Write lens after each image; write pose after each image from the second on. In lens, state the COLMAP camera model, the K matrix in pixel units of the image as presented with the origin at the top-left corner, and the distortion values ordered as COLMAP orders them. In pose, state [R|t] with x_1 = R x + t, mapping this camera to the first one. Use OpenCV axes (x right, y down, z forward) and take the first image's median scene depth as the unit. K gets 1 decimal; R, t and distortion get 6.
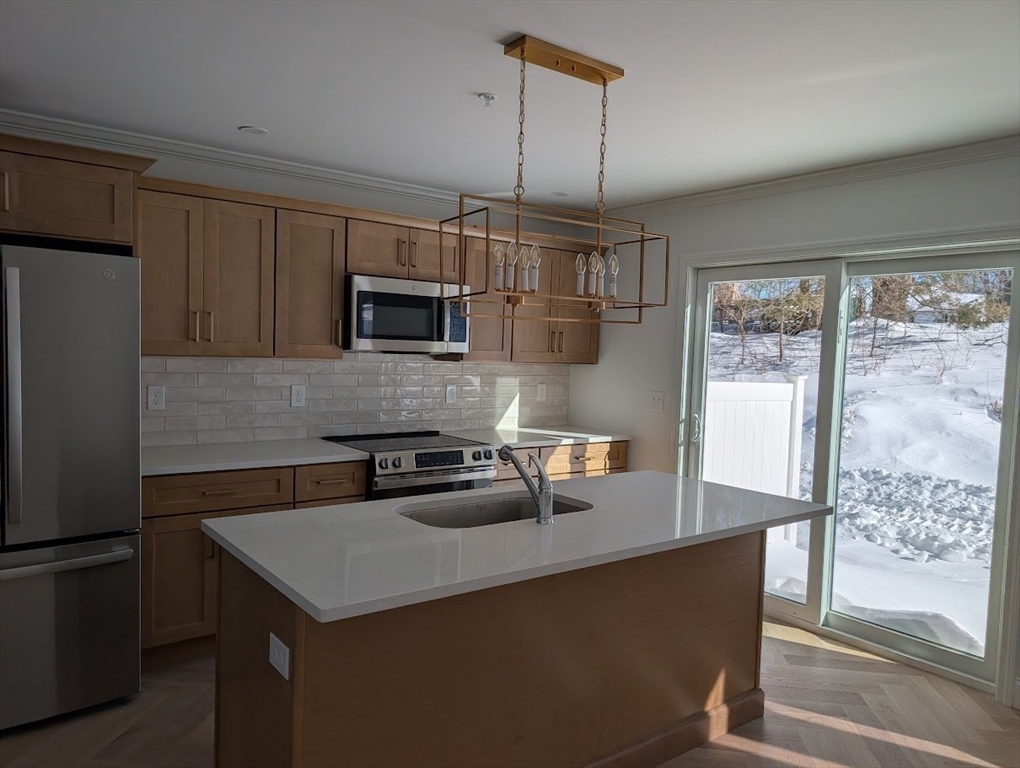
lens RADIAL K [[733.6, 0, 511.6], [0, 733.6, 392.7], [0, 0, 1]] dist [0.034780, -0.035263]
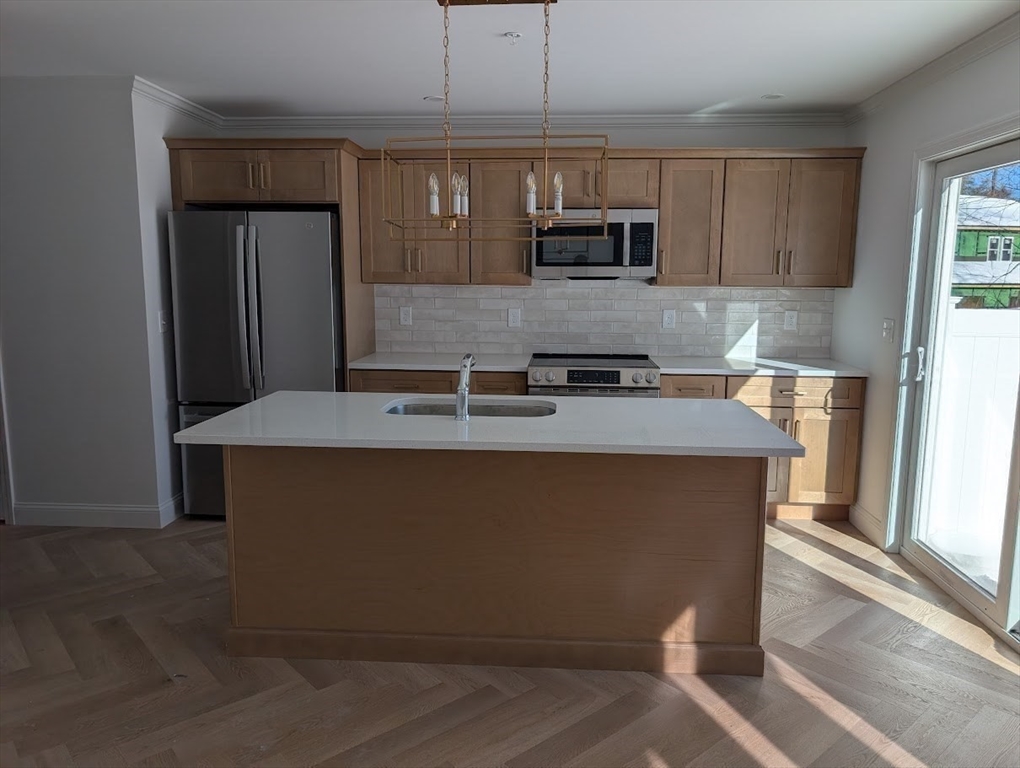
lens RADIAL K [[733.6, 0, 507.0], [0, 733.6, 381.3], [0, 0, 1]] dist [0.034780, -0.035263]
pose [[0.753672, 0.068976, -0.653621, 0.456021], [-0.023490, 0.996669, 0.078091, 0.014343], [0.656831, -0.043501, 0.752782, 0.099972]]
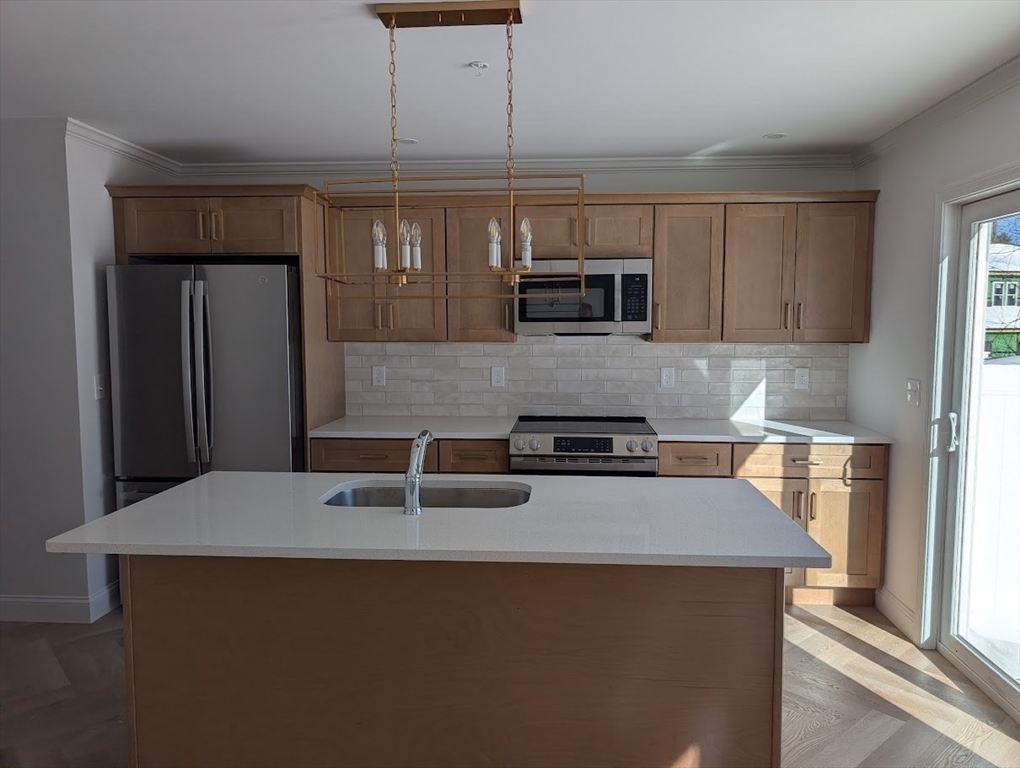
lens RADIAL K [[733.6, 0, 512.2], [0, 733.6, 385.1], [0, 0, 1]] dist [0.034780, -0.035263]
pose [[0.752552, 0.025313, -0.658047, 0.412506], [-0.016483, 0.999672, 0.019604, -0.004604], [0.658327, -0.003907, 0.752722, 0.199606]]
